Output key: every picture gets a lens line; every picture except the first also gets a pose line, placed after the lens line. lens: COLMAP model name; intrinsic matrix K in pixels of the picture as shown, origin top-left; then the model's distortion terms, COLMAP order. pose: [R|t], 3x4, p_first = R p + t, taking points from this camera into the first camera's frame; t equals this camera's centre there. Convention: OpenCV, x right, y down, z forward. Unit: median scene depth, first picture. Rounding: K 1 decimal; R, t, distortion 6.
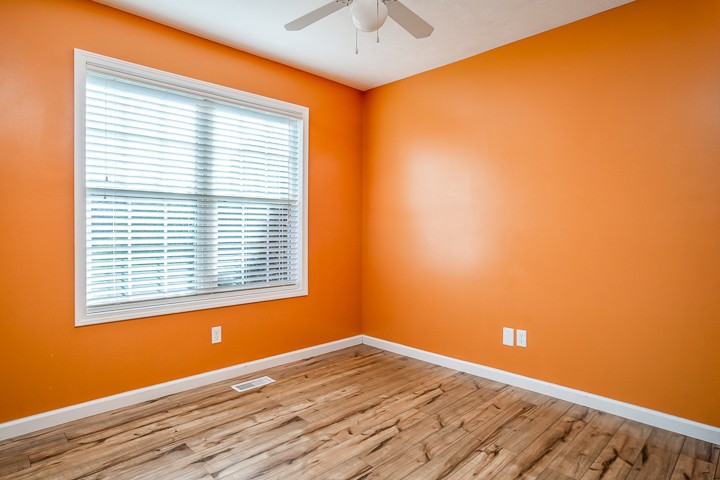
lens RADIAL K [[397.7, 0, 362.1], [0, 397.7, 238.5], [0, 0, 1]] dist [-0.043804, 0.019501]
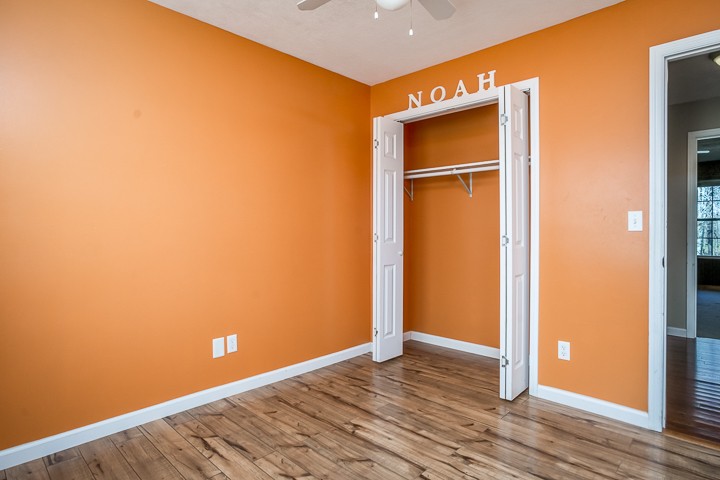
lens RADIAL K [[397.7, 0, 362.3], [0, 397.7, 236.8], [0, 0, 1]] dist [-0.043804, 0.019501]
pose [[-0.034660, -0.014256, 0.999297, -0.637067], [0.021321, 0.999660, 0.015001, -0.016422], [-0.999172, 0.021826, -0.034345, 0.803584]]
